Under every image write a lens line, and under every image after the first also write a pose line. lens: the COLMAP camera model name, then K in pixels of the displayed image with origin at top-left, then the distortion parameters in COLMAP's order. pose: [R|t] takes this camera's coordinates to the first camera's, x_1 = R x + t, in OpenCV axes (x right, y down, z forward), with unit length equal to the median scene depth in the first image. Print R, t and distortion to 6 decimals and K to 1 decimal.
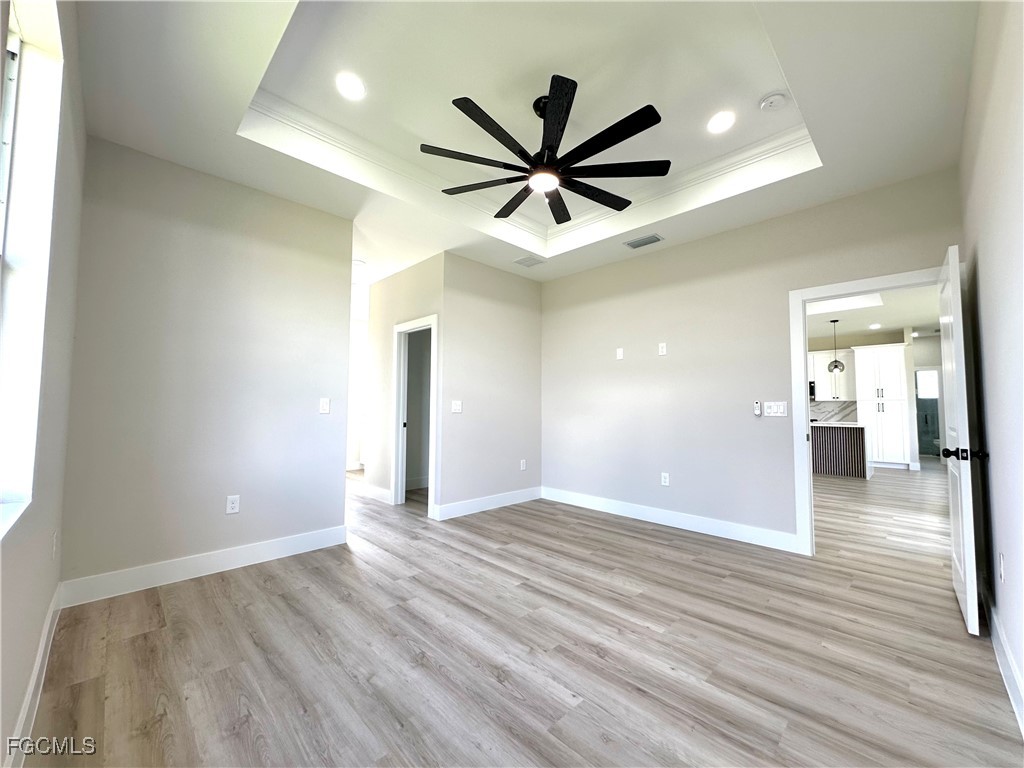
lens RADIAL K [[408.0, 0, 511.6], [0, 408.0, 384.8], [0, 0, 1]] dist [-0.002631, 0.000701]
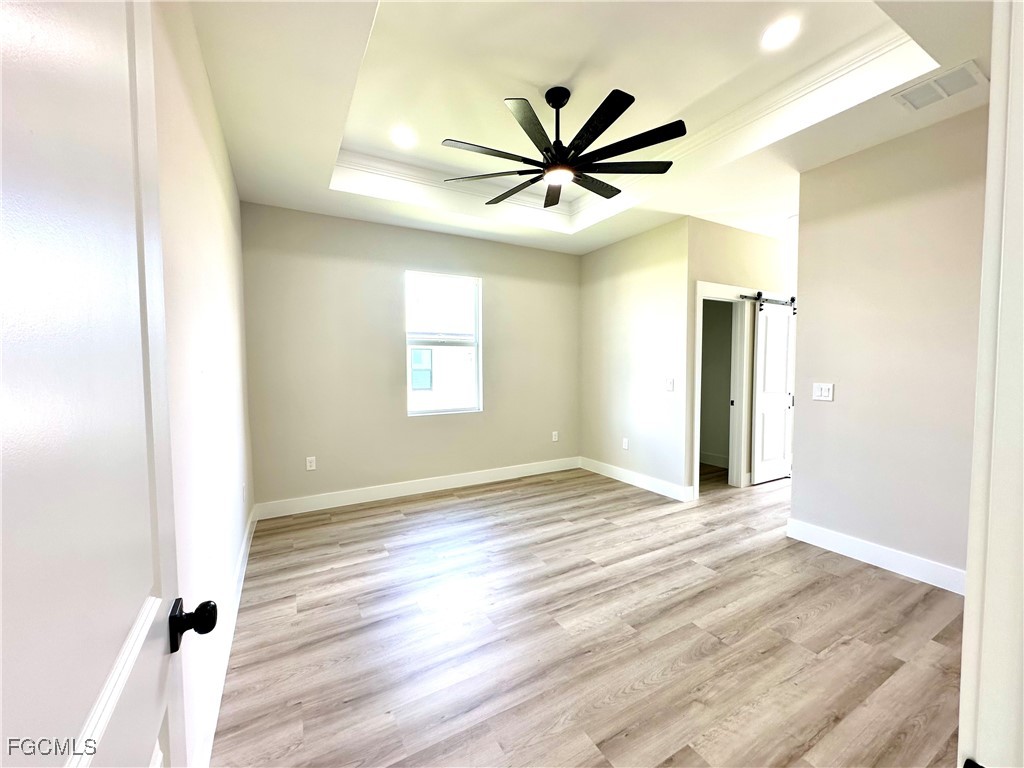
lens RADIAL K [[408.0, 0, 511.6], [0, 408.0, 384.8], [0, 0, 1]] dist [-0.002631, 0.000701]
pose [[-0.264751, 0.043048, -0.963355, 0.996794], [0.059687, 0.997819, 0.028185, -0.012301], [0.962468, -0.050037, -0.266743, 1.016321]]
